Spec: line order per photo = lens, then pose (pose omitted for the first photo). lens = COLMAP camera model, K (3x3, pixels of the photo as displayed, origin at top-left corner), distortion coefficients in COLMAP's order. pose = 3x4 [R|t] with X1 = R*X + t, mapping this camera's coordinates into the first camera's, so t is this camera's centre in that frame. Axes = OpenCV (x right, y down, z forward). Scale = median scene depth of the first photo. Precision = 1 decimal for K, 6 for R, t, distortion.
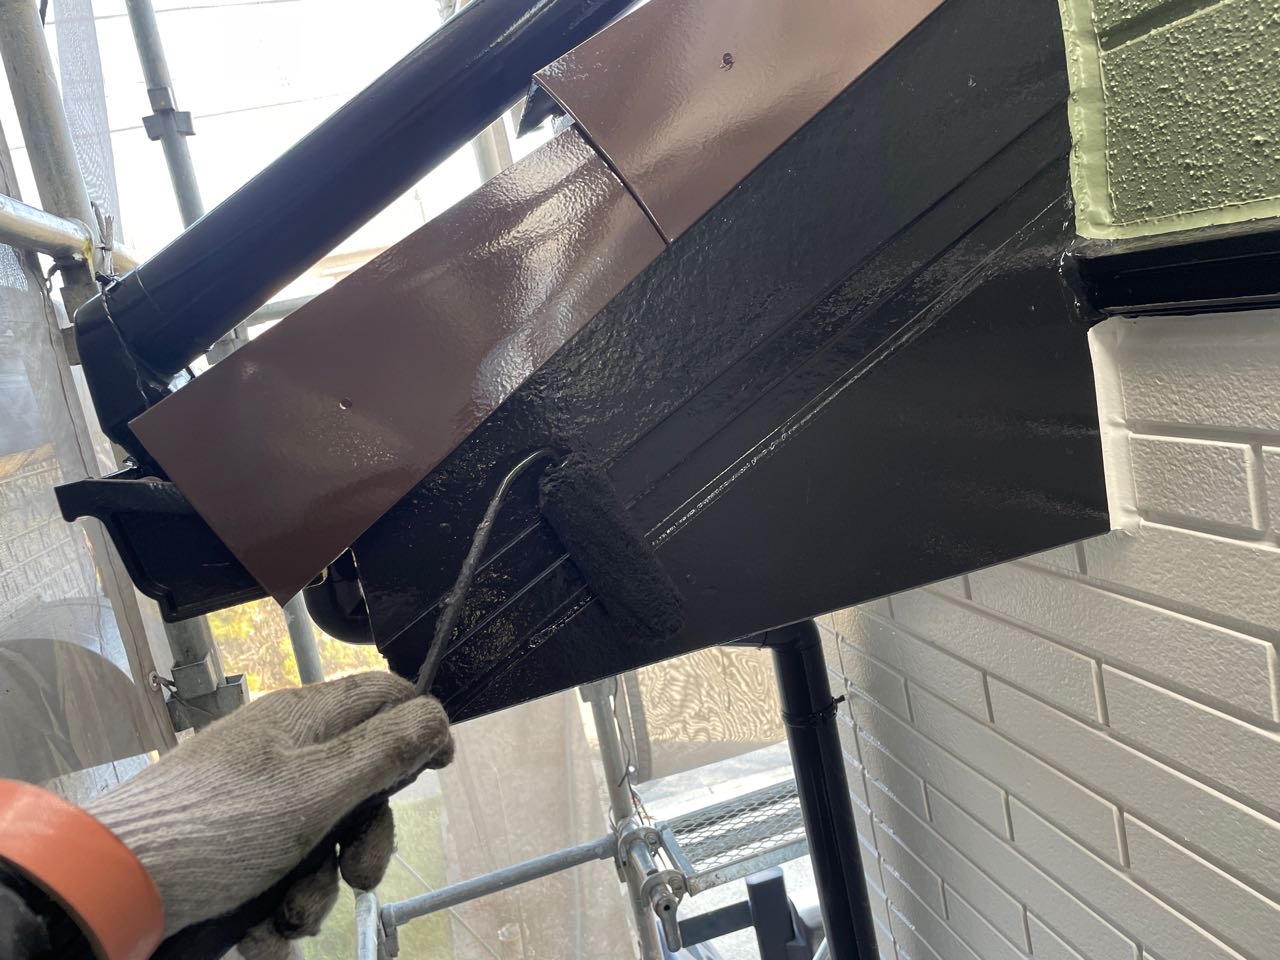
lens RADIAL K [[981.4, 0, 640.4], [0, 981.4, 466.3], [0, 0, 1]] dist [0.076018, -0.107493]
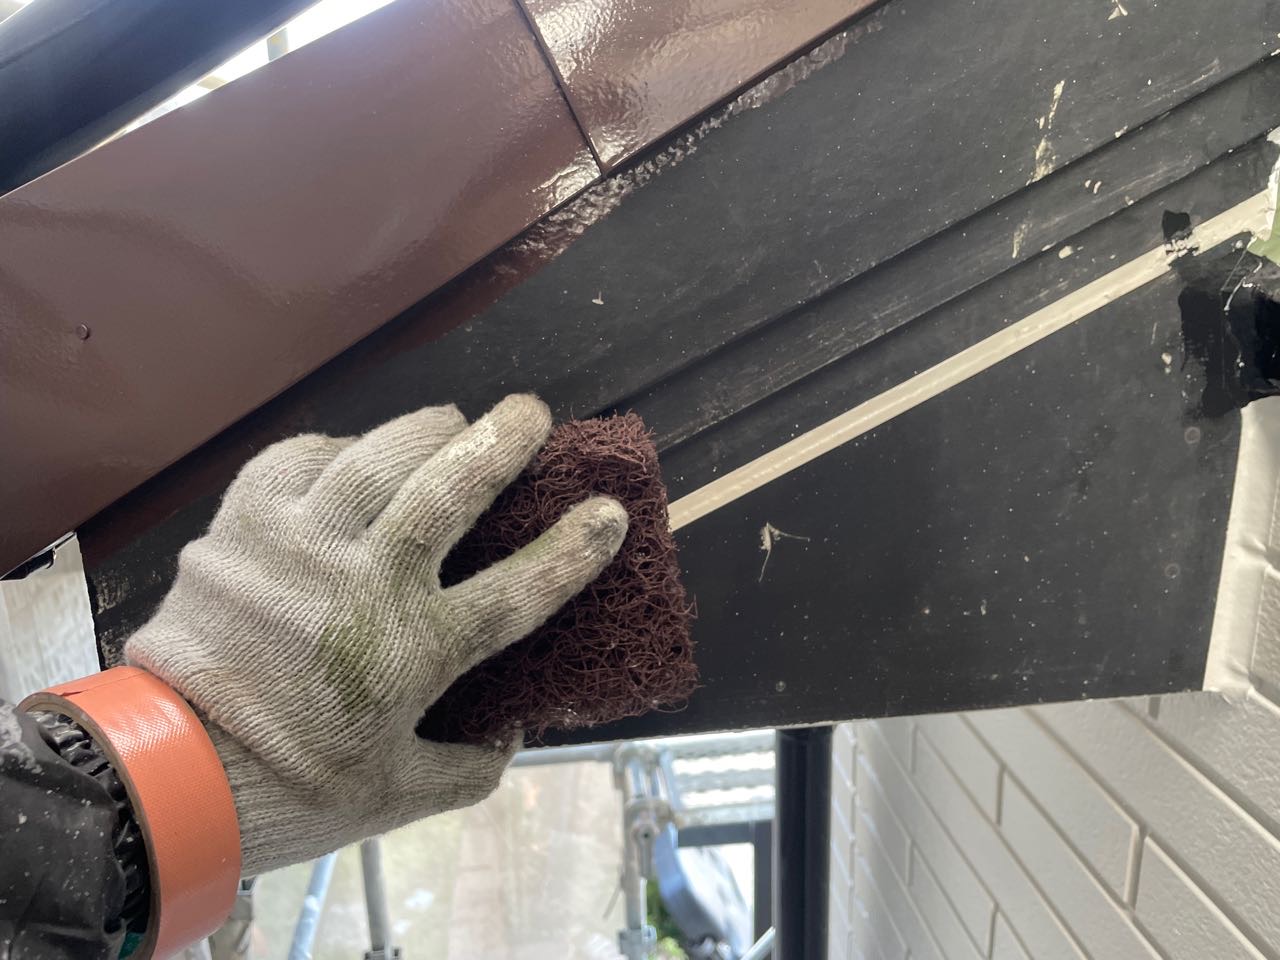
lens RADIAL K [[981.4, 0, 636.0], [0, 981.4, 478.5], [0, 0, 1]] dist [0.076018, -0.107493]
pose [[0.976269, 0.192868, -0.098496, 0.132674], [-0.175935, 0.971544, 0.158584, -0.125544], [0.126279, -0.137492, 0.982420, 0.299823]]
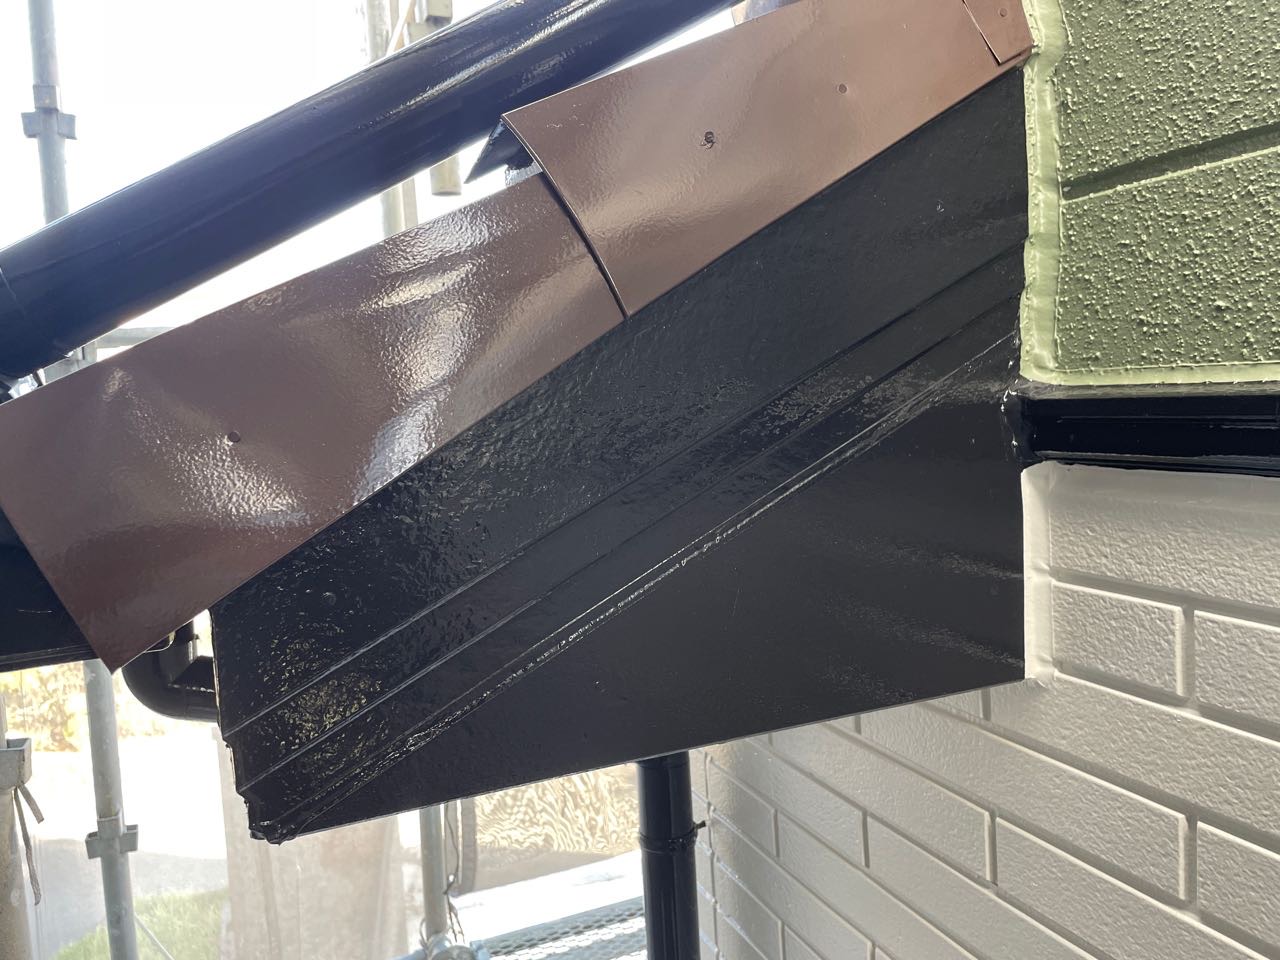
lens RADIAL K [[981.4, 0, 642.7], [0, 981.4, 470.6], [0, 0, 1]] dist [0.076018, -0.107493]
pose [[0.980689, 0.133439, 0.142976, -0.059899], [-0.119681, 0.987673, -0.100885, 0.006755], [-0.154676, 0.081825, 0.984571, 0.092193]]
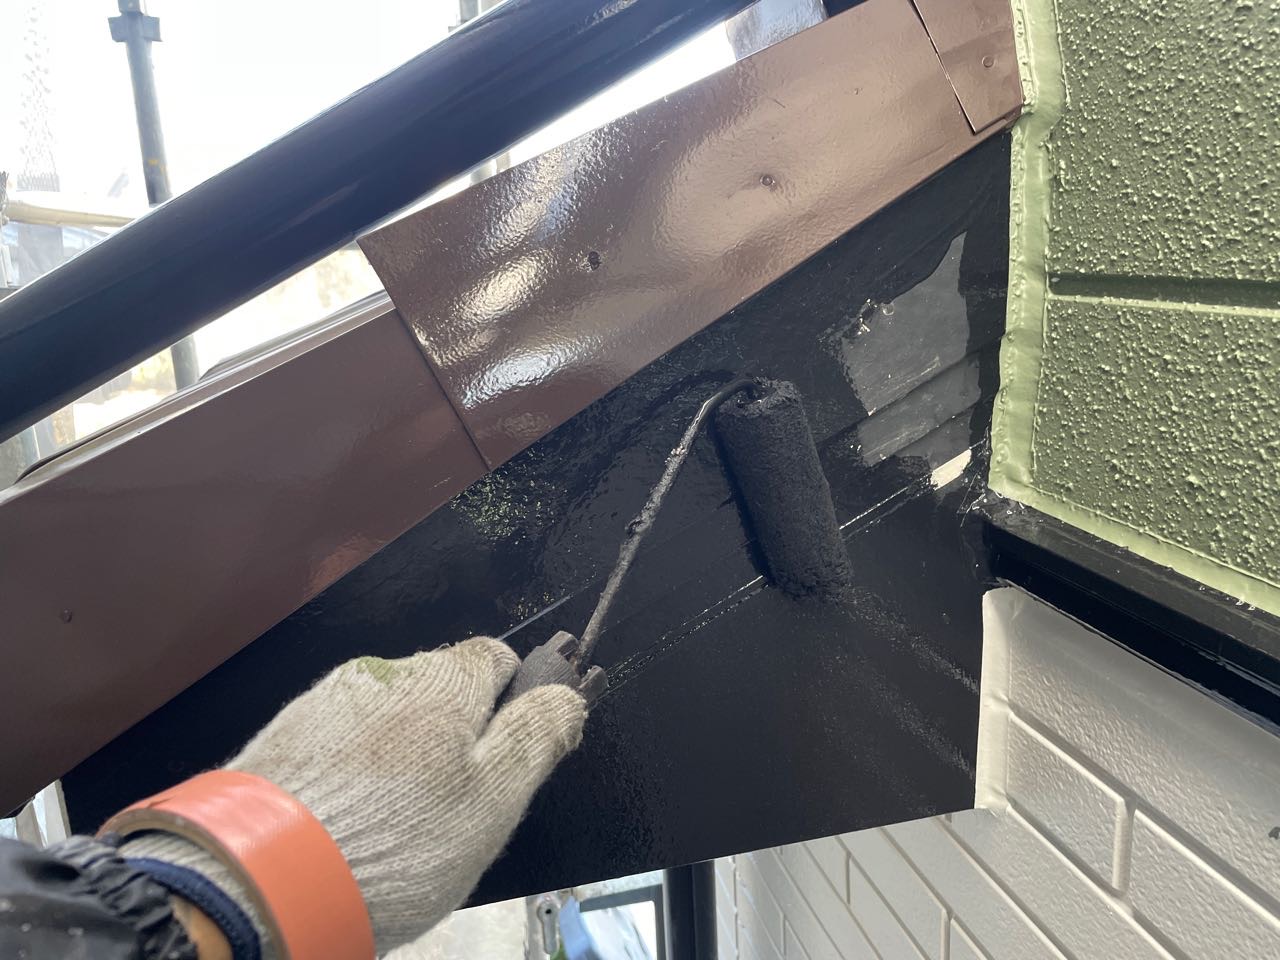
lens RADIAL K [[981.4, 0, 644.4], [0, 981.4, 454.7], [0, 0, 1]] dist [0.076018, -0.107493]
pose [[0.989057, 0.147184, 0.010194, 0.130680], [-0.147524, 0.985714, 0.081274, -0.289450], [0.001914, -0.081889, 0.996640, 0.143388]]
